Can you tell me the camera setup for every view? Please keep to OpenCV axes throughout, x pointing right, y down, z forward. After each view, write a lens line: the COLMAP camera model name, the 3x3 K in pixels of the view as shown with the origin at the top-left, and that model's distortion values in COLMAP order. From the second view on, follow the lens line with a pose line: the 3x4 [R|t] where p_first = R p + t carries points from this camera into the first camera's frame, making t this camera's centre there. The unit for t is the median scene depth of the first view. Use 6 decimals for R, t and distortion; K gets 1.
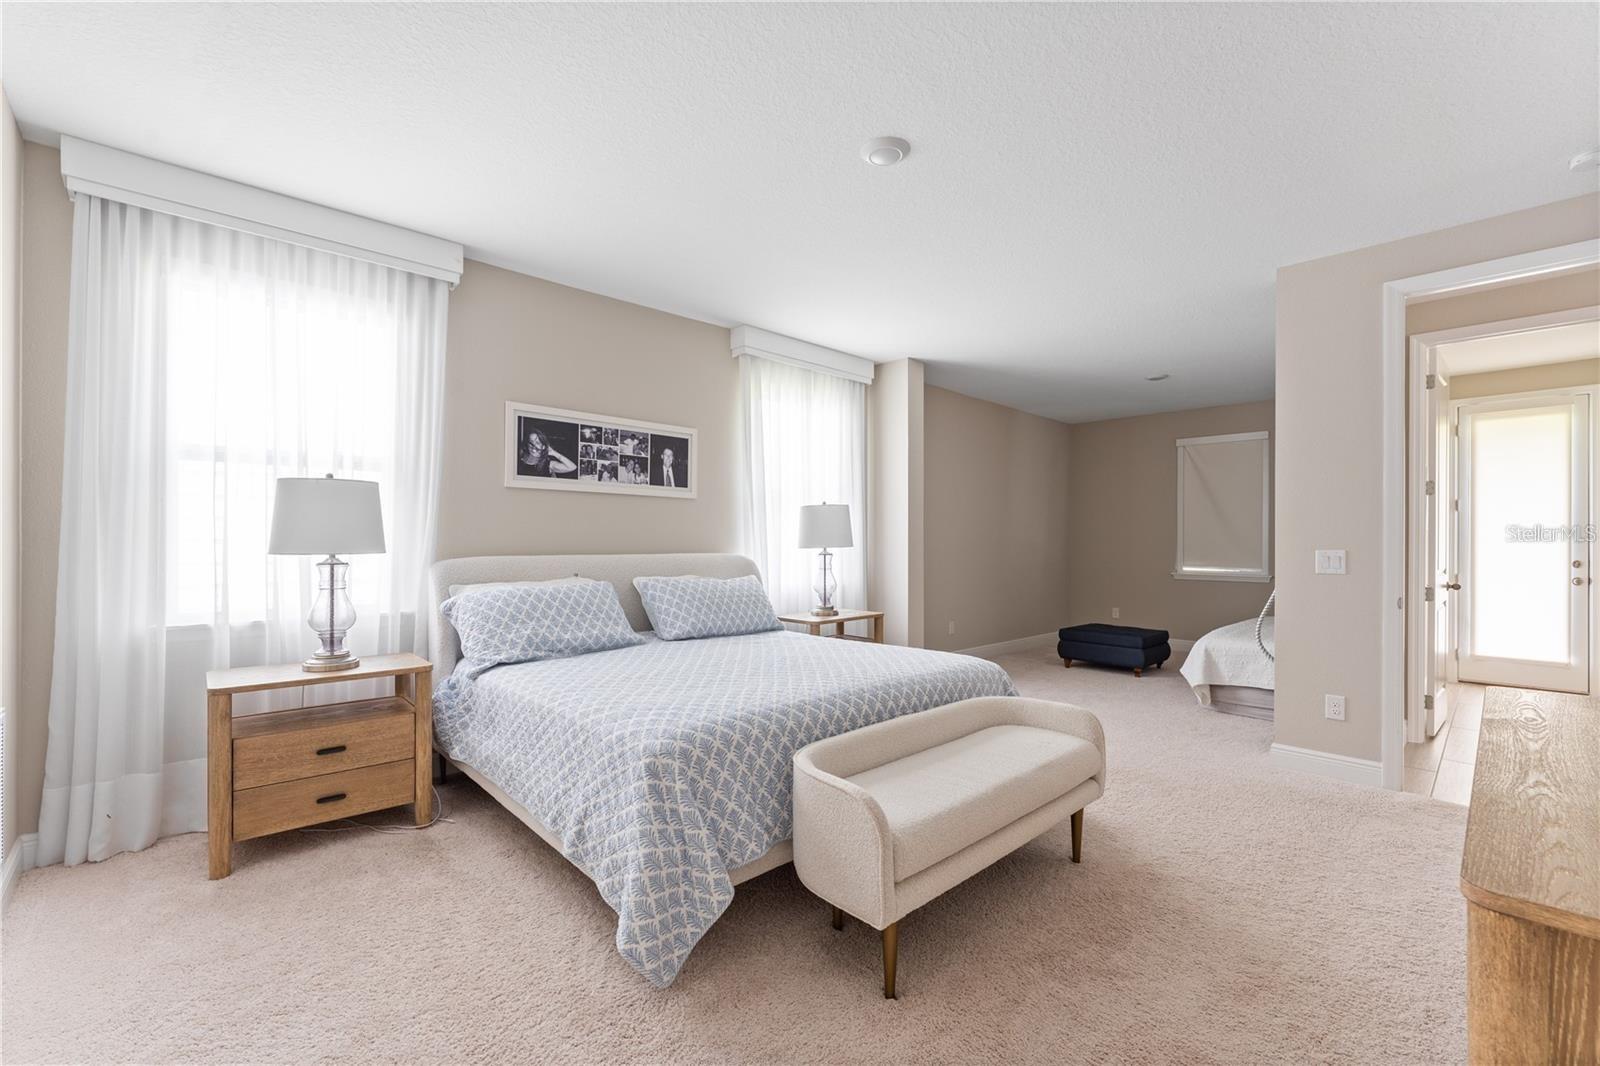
lens RADIAL K [[673.1, 0, 792.4], [0, 673.1, 544.1], [0, 0, 1]] dist [0.000160, 0.000053]
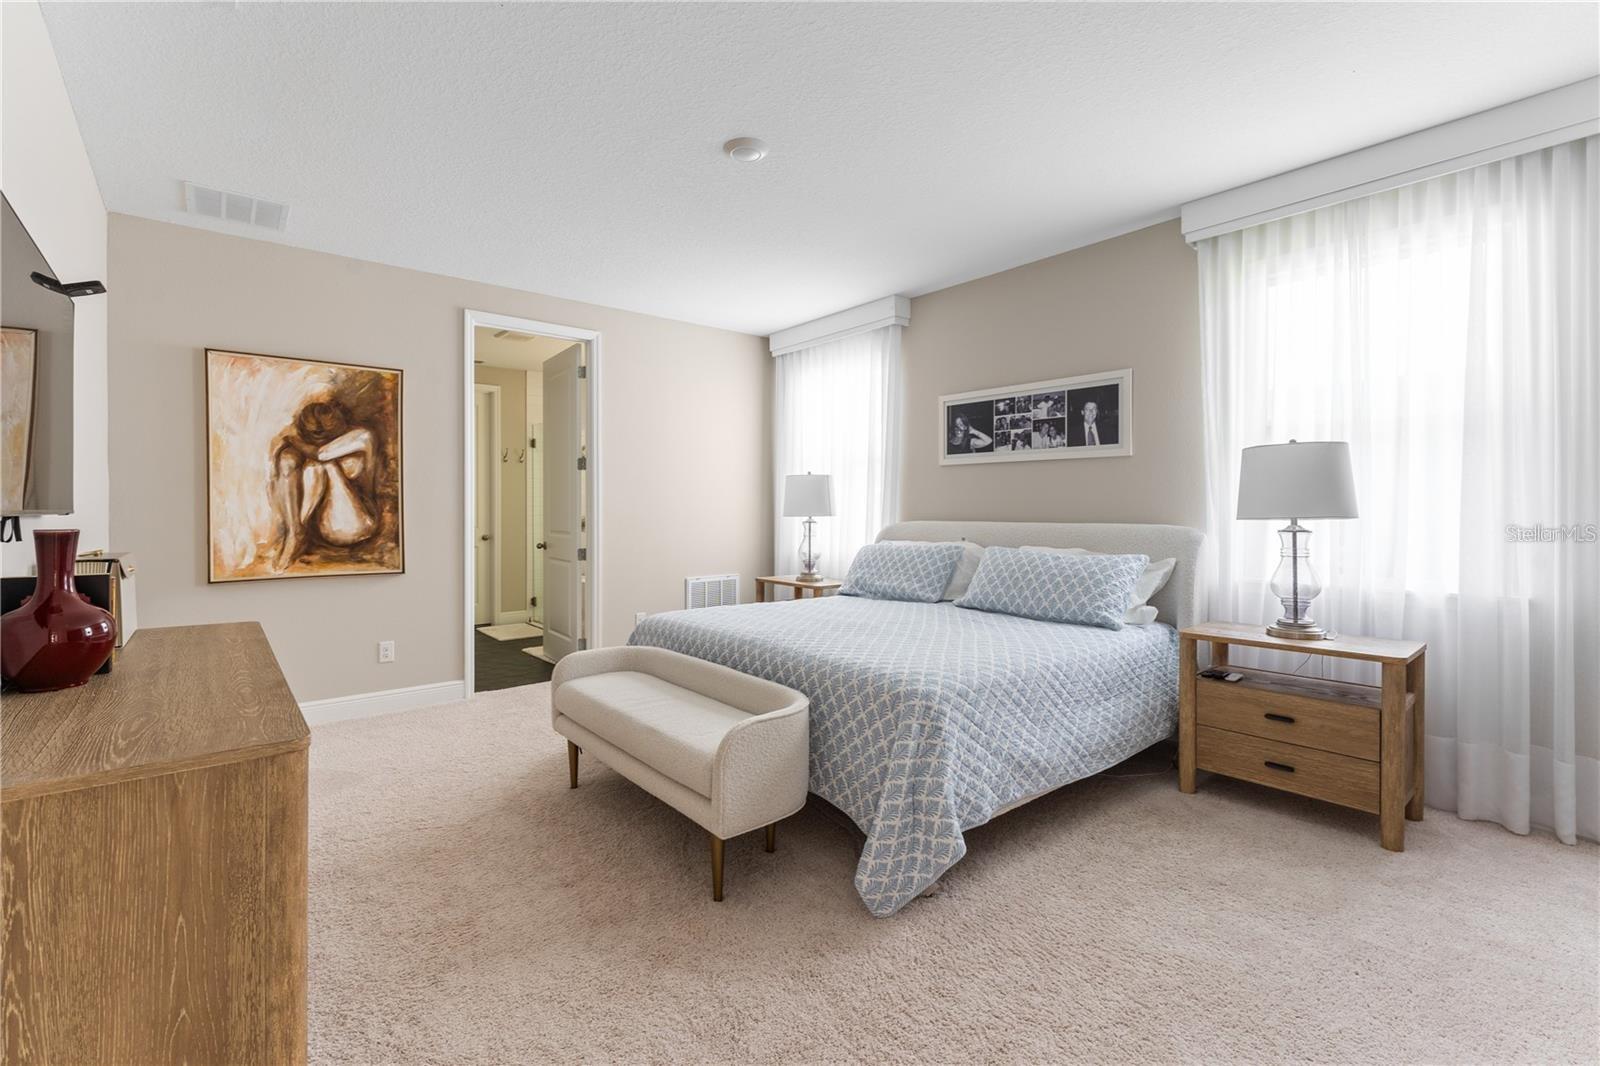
lens RADIAL K [[676.6, 0, 799.6], [0, 676.6, 526.2], [0, 0, 1]] dist [-0.000097, -0.000095]
pose [[-0.030489, 0.024814, -0.999227, 0.733847], [-0.000393, 0.999691, 0.024838, -0.003120], [0.999535, 0.001150, -0.030470, 0.682130]]
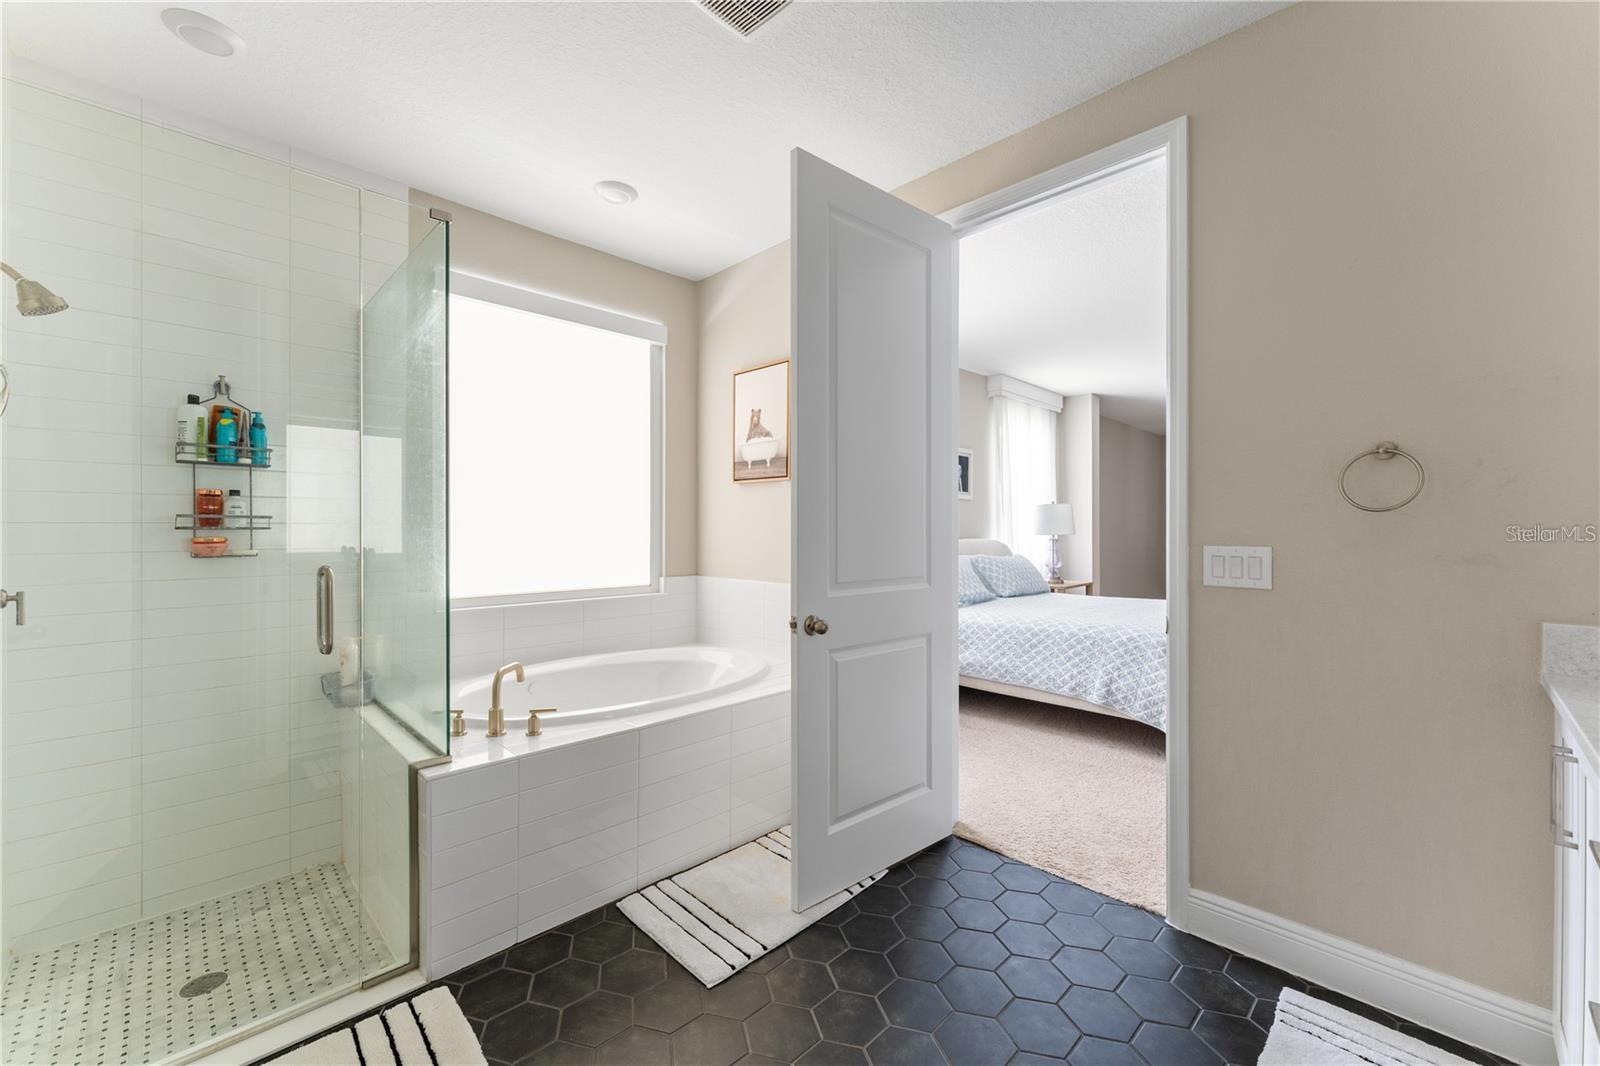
lens RADIAL K [[639.6, 0, 802.3], [0, 639.6, 531.6], [0, 0, 1]] dist [0.001527, -0.000138]
pose [[0.999626, -0.004536, 0.026958, -0.574962], [0.004618, 0.999985, -0.002982, 0.000966], [-0.026944, 0.003105, 0.999632, -0.338729]]
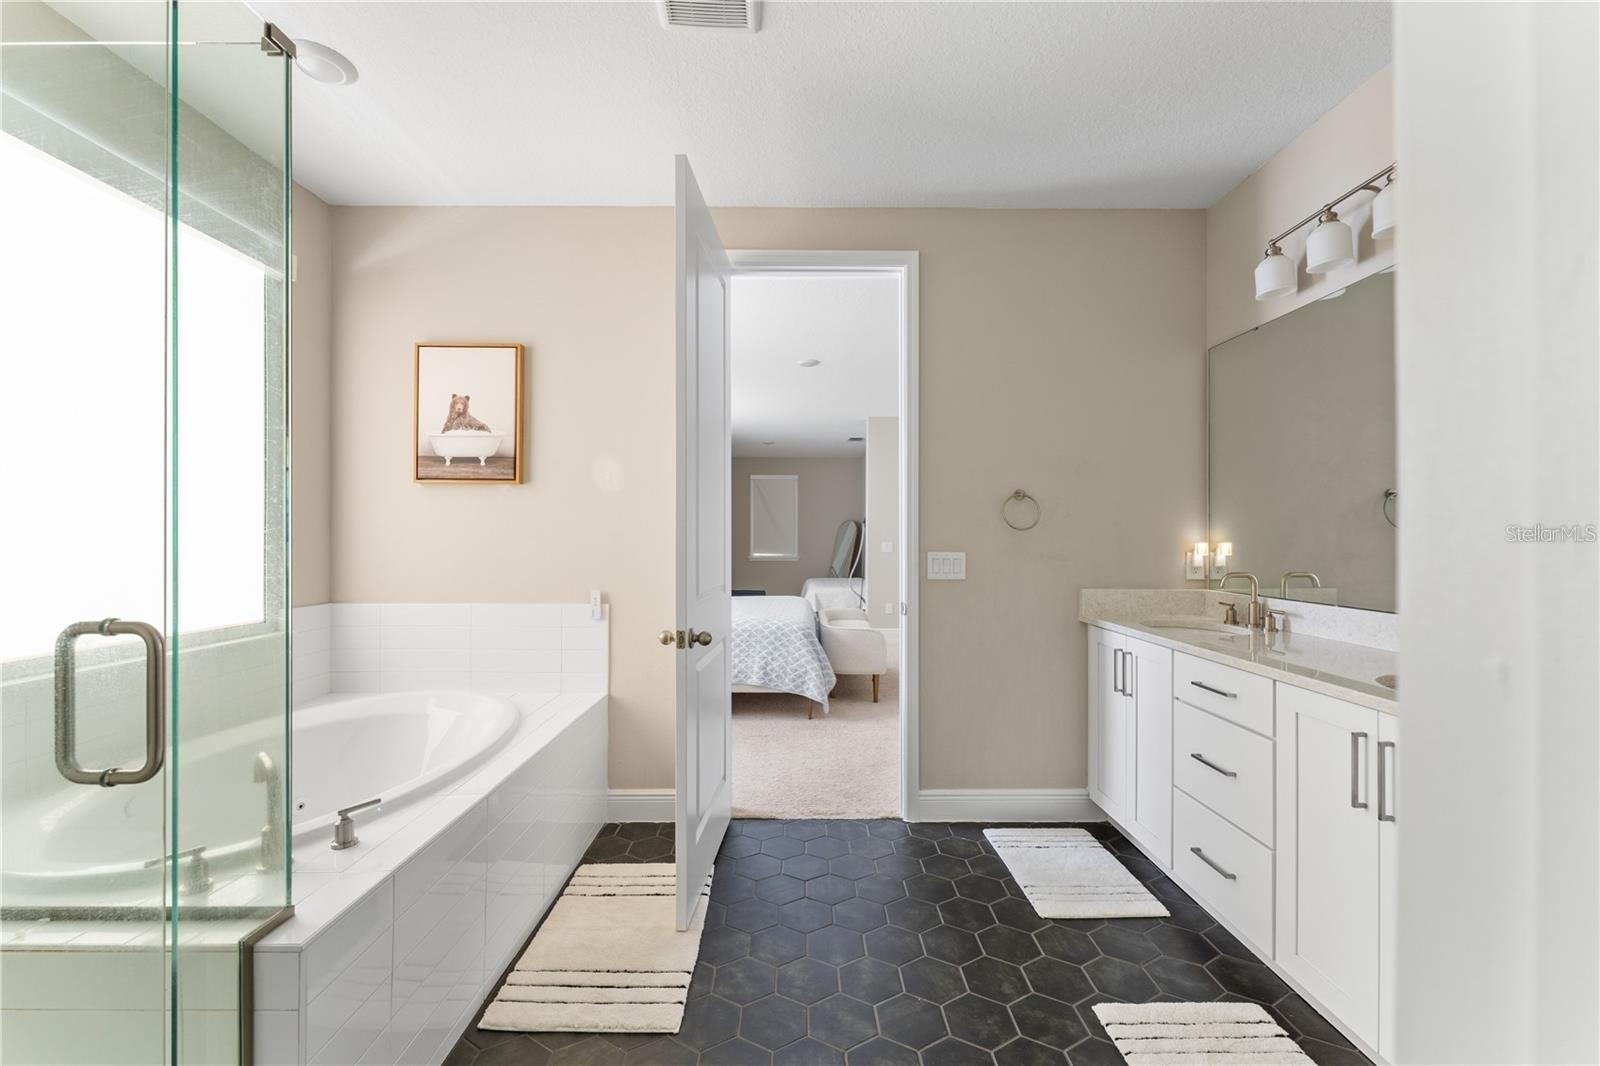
lens RADIAL K [[636.6, 0, 799.7], [0, 636.6, 539.9], [0, 0, 1]] dist [0.000404, -0.000038]
pose [[0.682615, -0.007276, 0.730742, -0.851213], [0.007462, 0.999968, 0.002986, -0.004589], [-0.730741, 0.003414, 0.682647, -0.242307]]
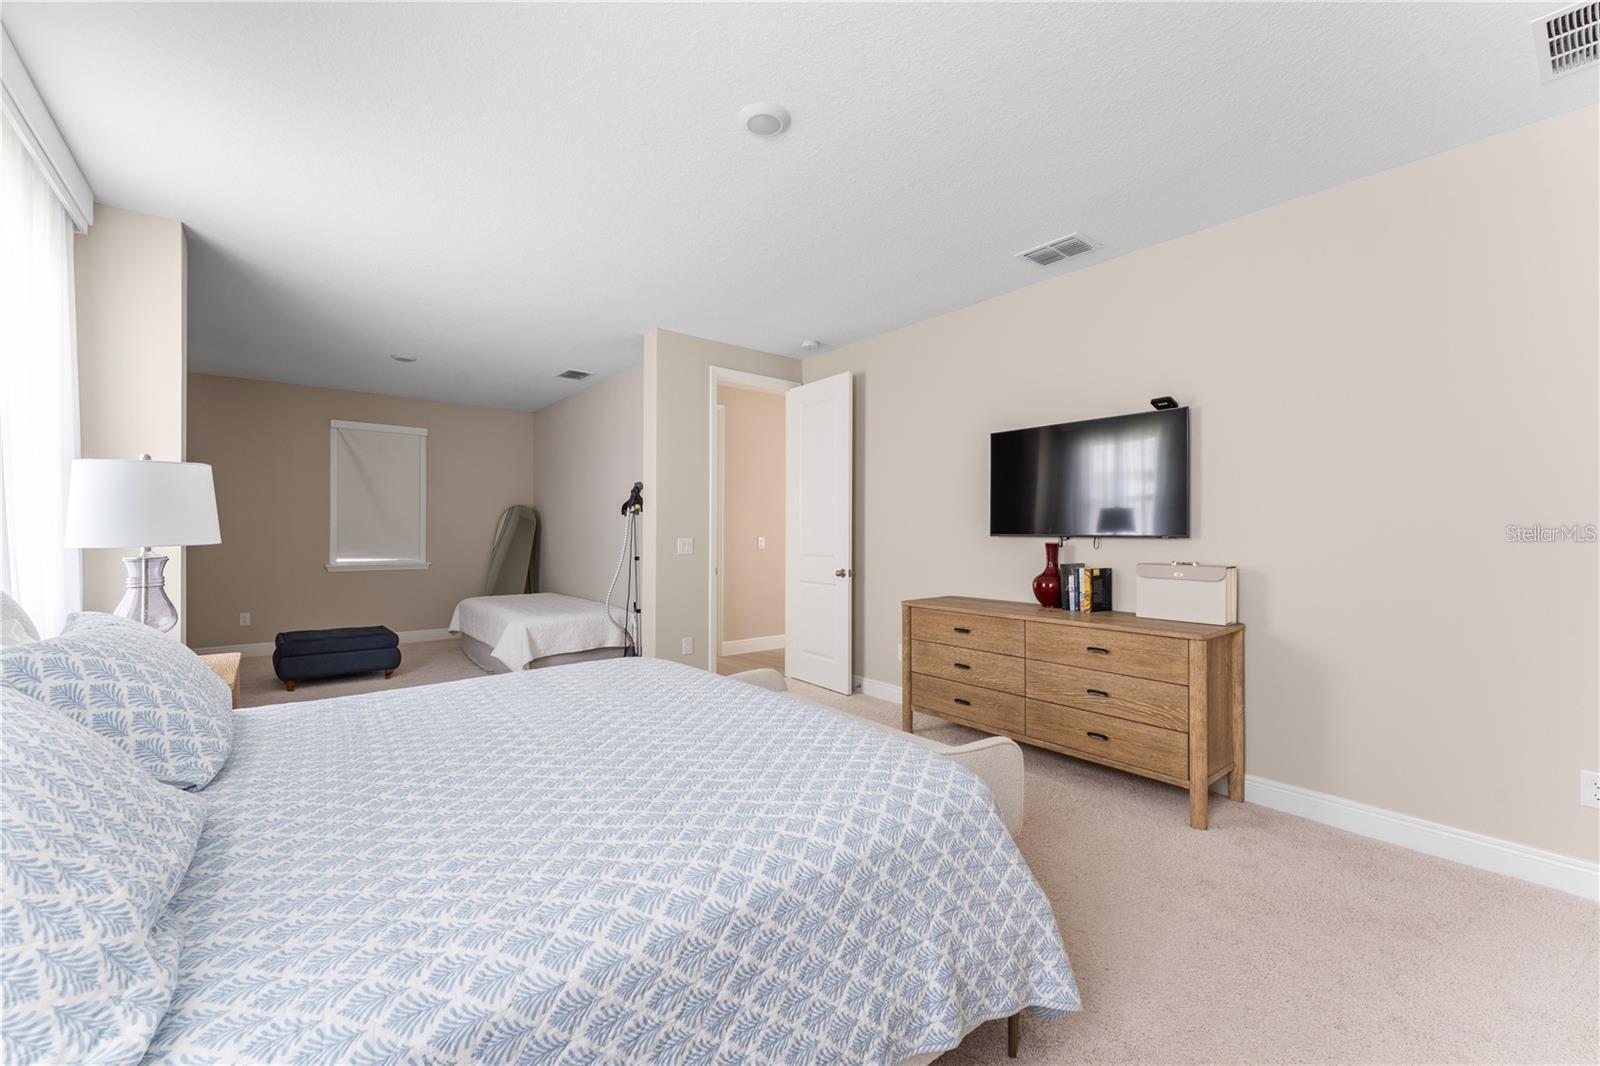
lens RADIAL K [[639.6, 0, 802.3], [0, 639.6, 531.6], [0, 0, 1]] dist [0.001527, -0.000138]
pose [[0.071439, -0.000525, 0.997445, -0.458401], [0.000233, 1.000000, 0.000509, -0.005114], [-0.997445, 0.000196, 0.071439, 0.537382]]
